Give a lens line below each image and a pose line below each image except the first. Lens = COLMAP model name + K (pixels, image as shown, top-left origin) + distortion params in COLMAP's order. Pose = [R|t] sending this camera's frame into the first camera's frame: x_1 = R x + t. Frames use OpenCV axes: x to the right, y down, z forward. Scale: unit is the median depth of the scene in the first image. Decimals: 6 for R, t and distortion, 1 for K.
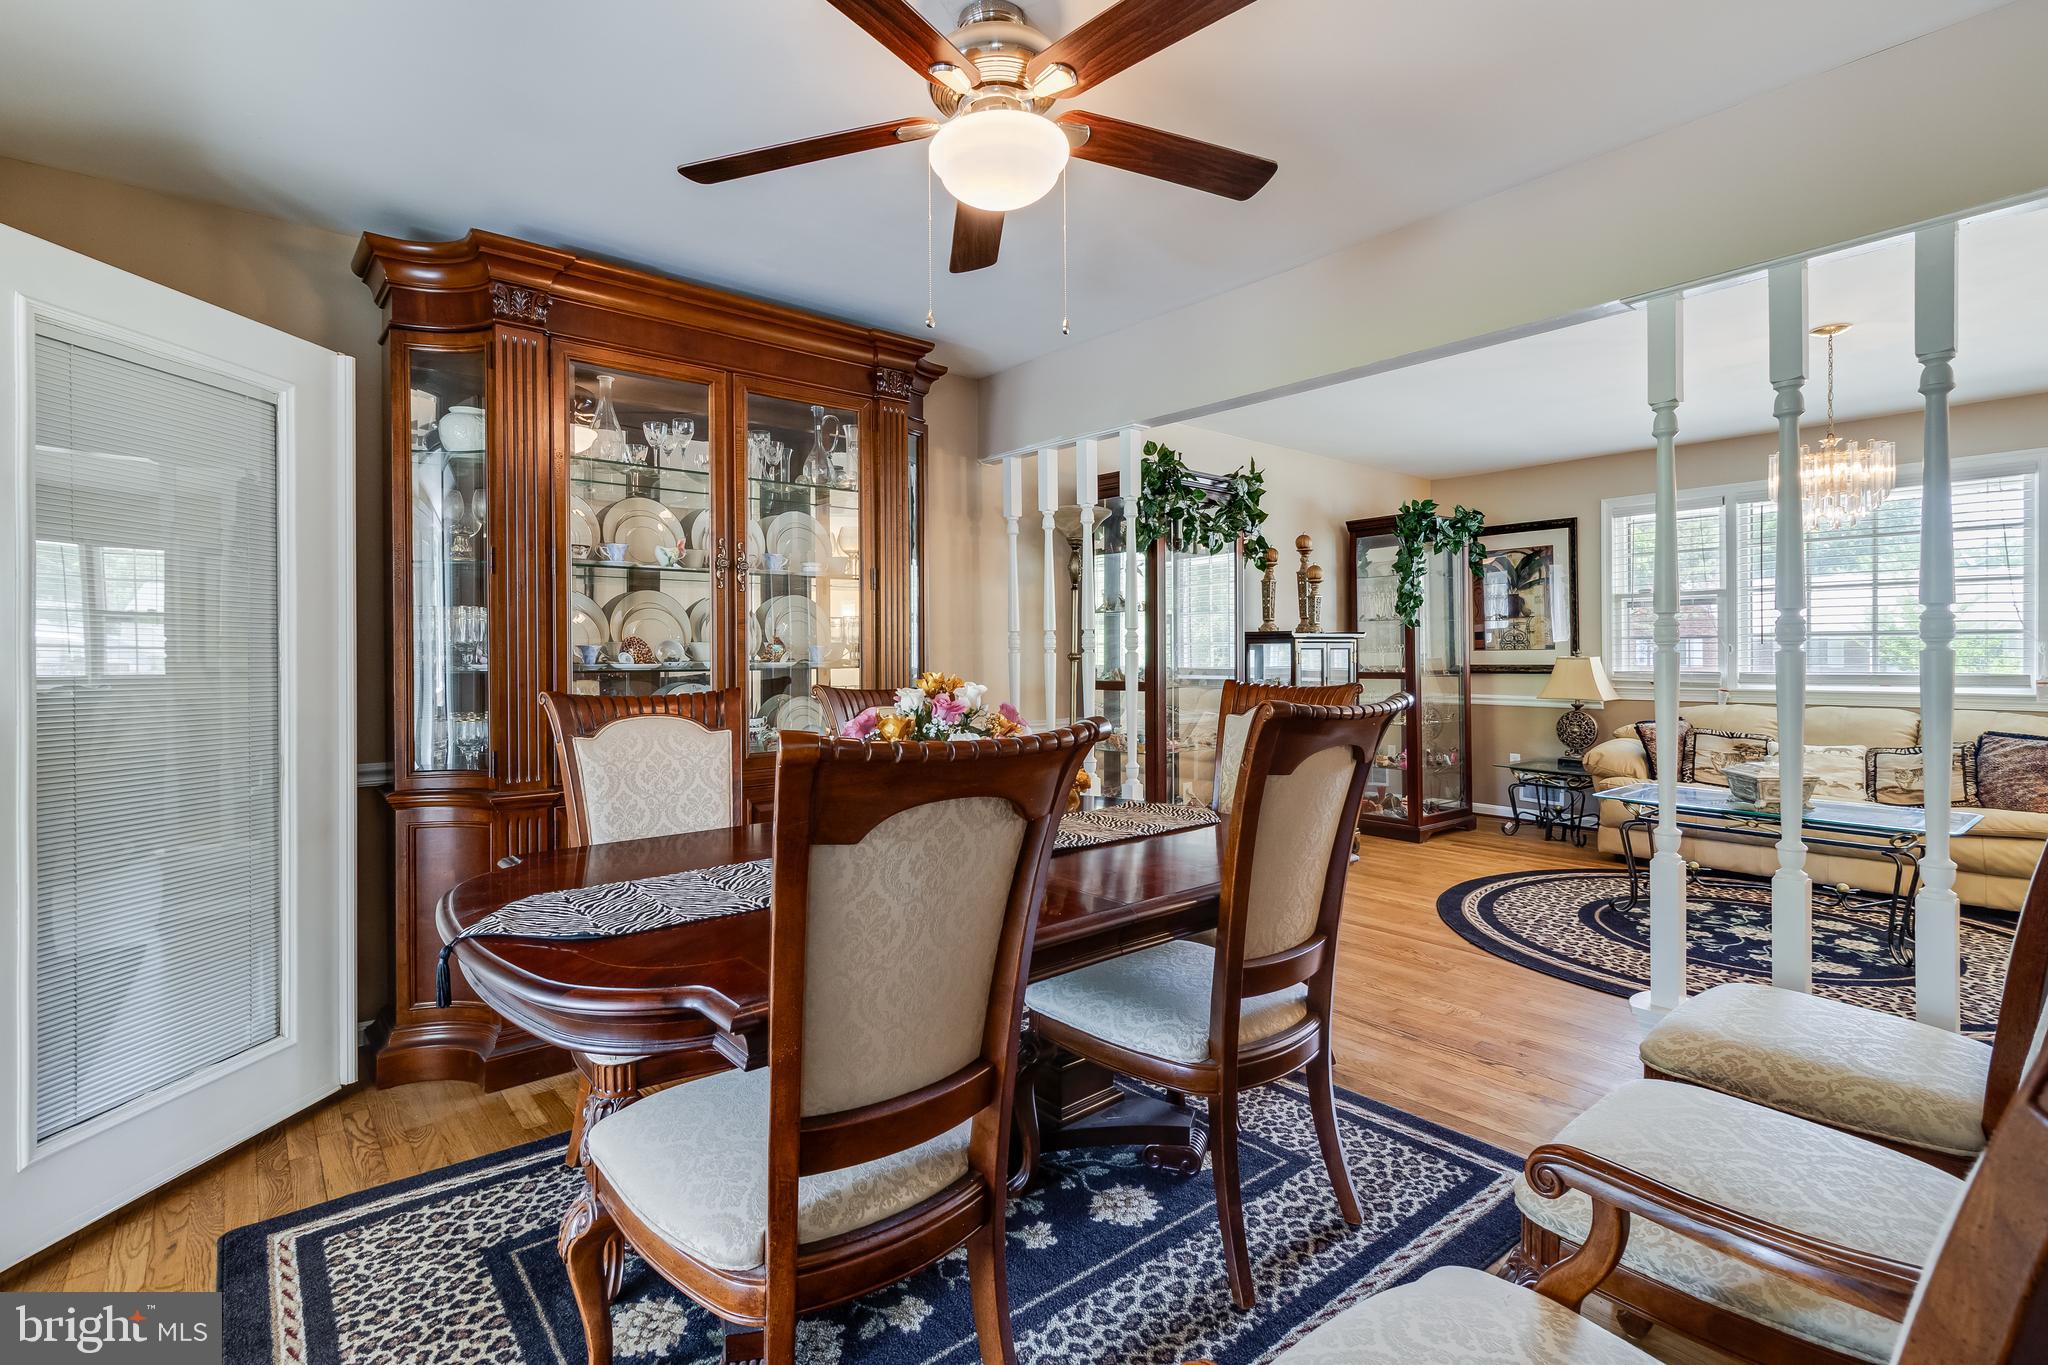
lens RADIAL K [[945.2, 0, 1034.3], [0, 945.2, 658.5], [0, 0, 1]] dist [0.002192, -0.000149]
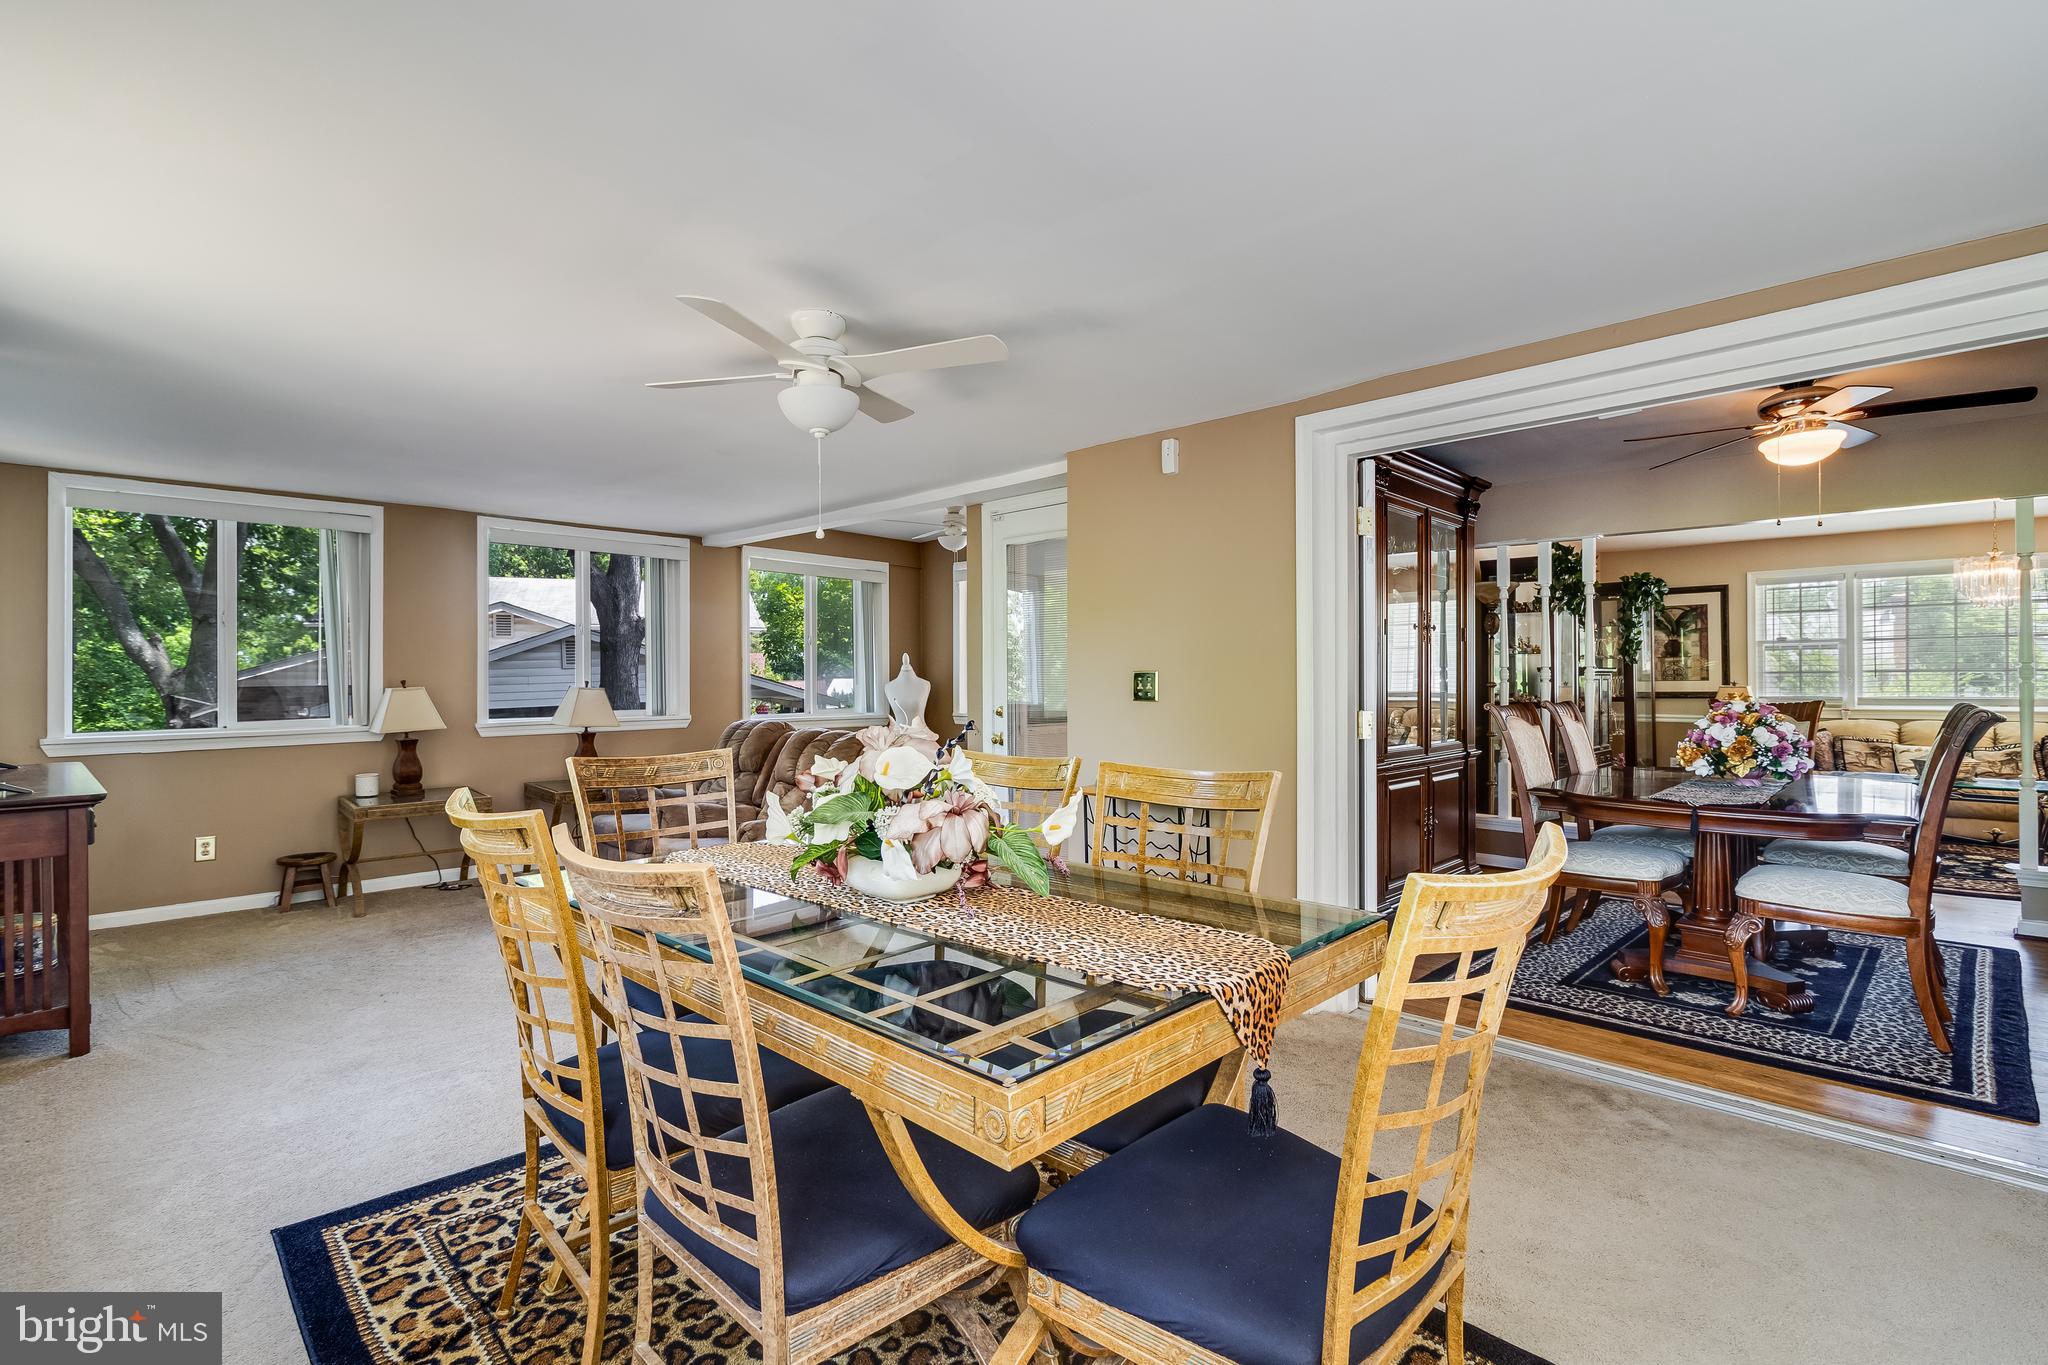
lens RADIAL K [[945.2, 0, 1018.8], [0, 945.2, 673.8], [0, 0, 1]] dist [0.002192, -0.000149]
pose [[0.995616, 0.004848, 0.093413, -1.259142], [-0.003905, 0.999940, -0.010274, -0.002246], [-0.093458, 0.009864, 0.995574, -0.592382]]
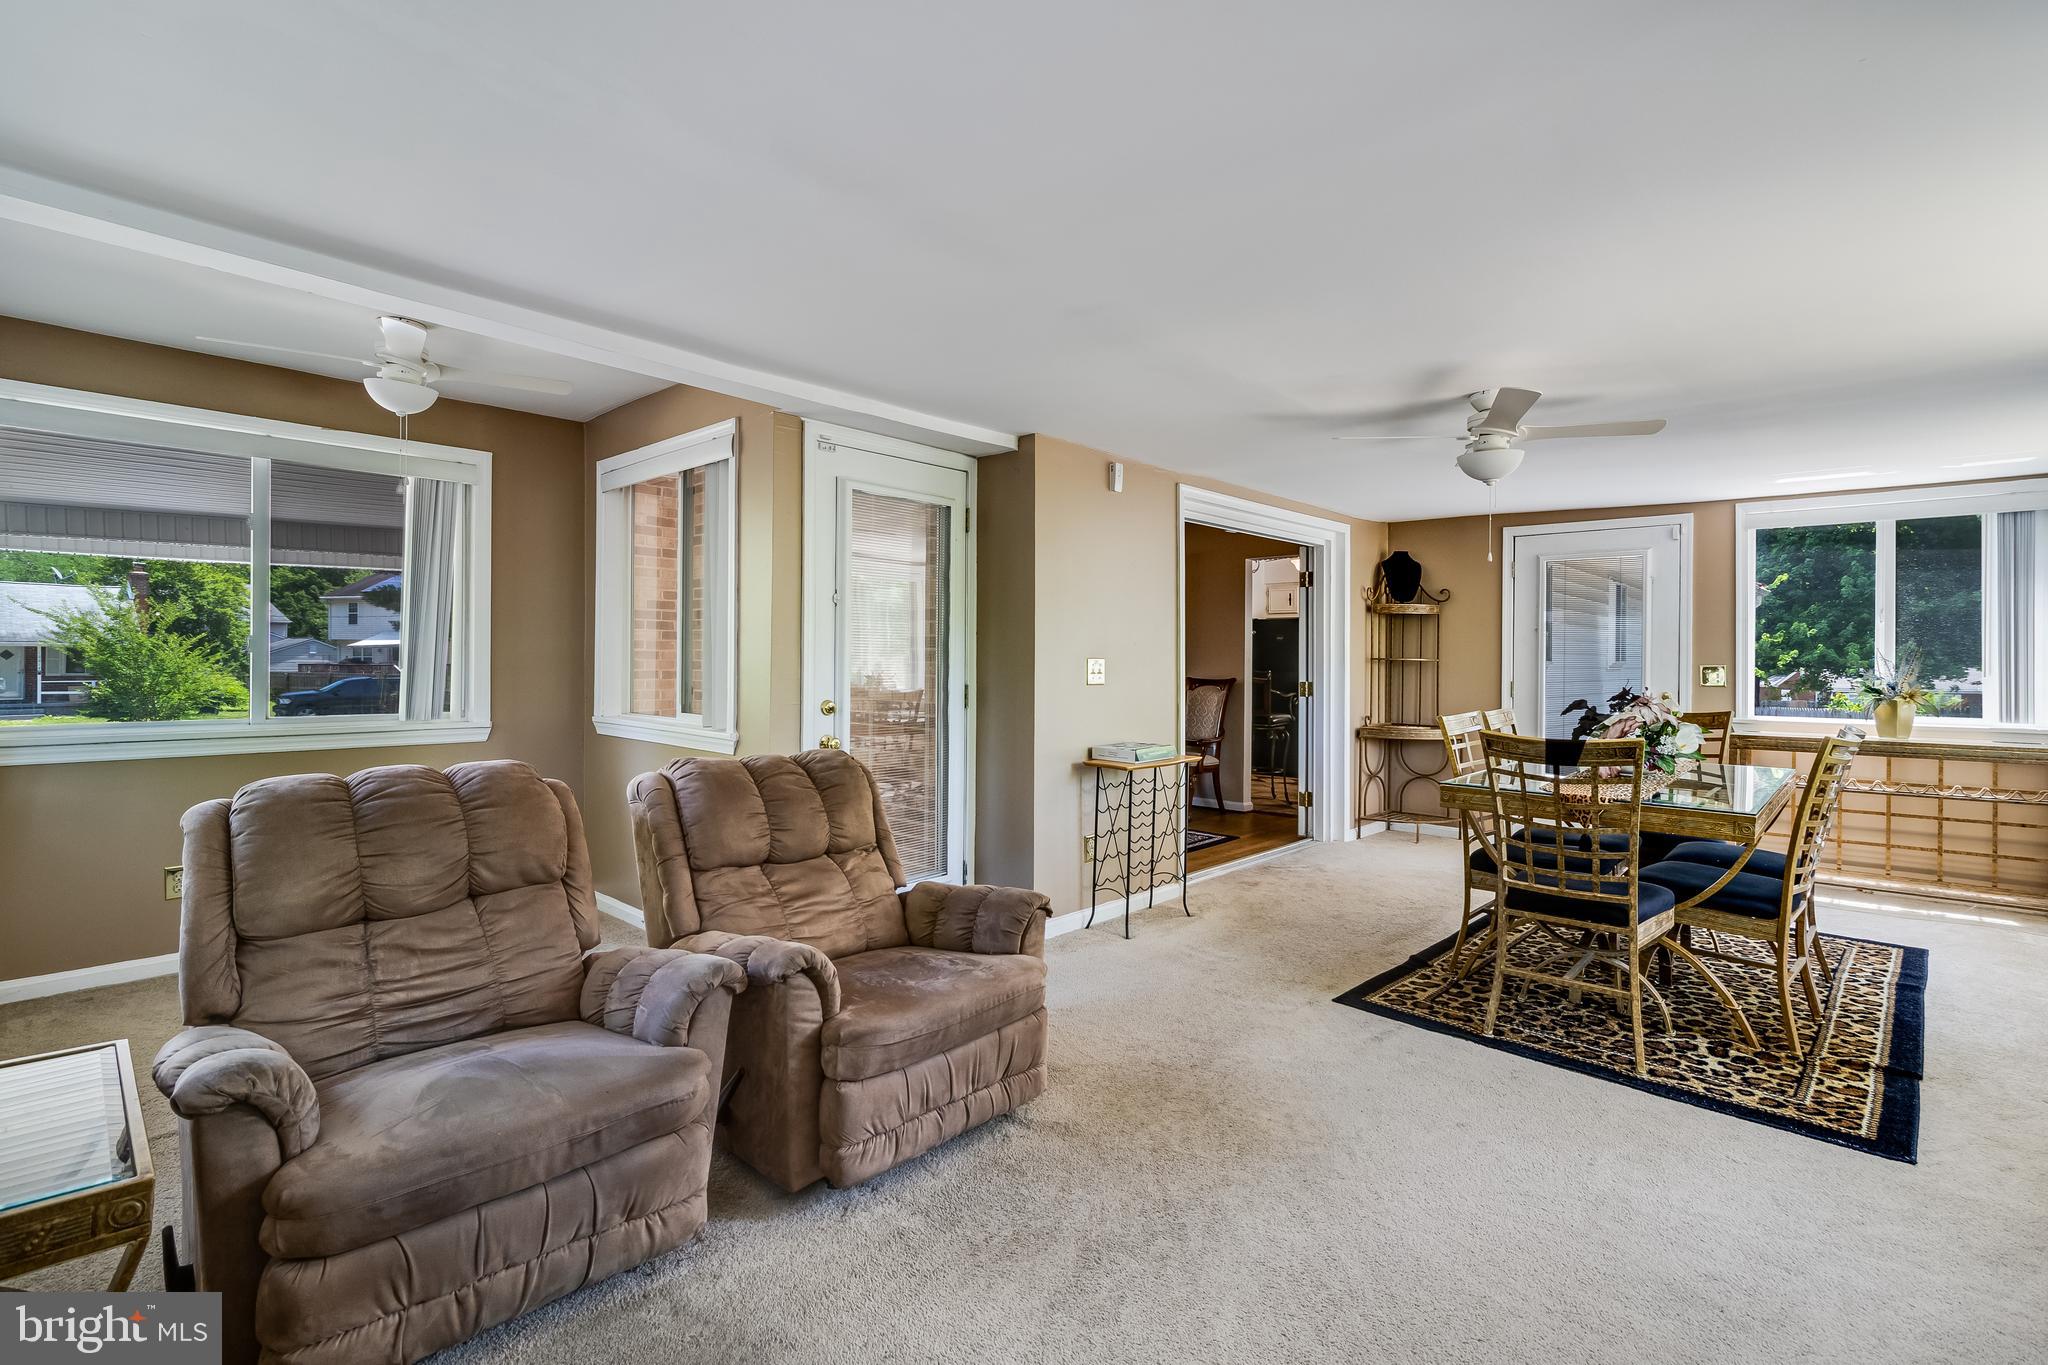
lens RADIAL K [[945.2, 0, 1036.5], [0, 945.2, 674.8], [0, 0, 1]] dist [0.002192, -0.000149]
pose [[-0.130960, -0.011009, 0.991327, -2.457858], [-0.001477, 0.999939, 0.010909, -0.010668], [-0.991387, -0.000036, -0.130969, 1.036170]]
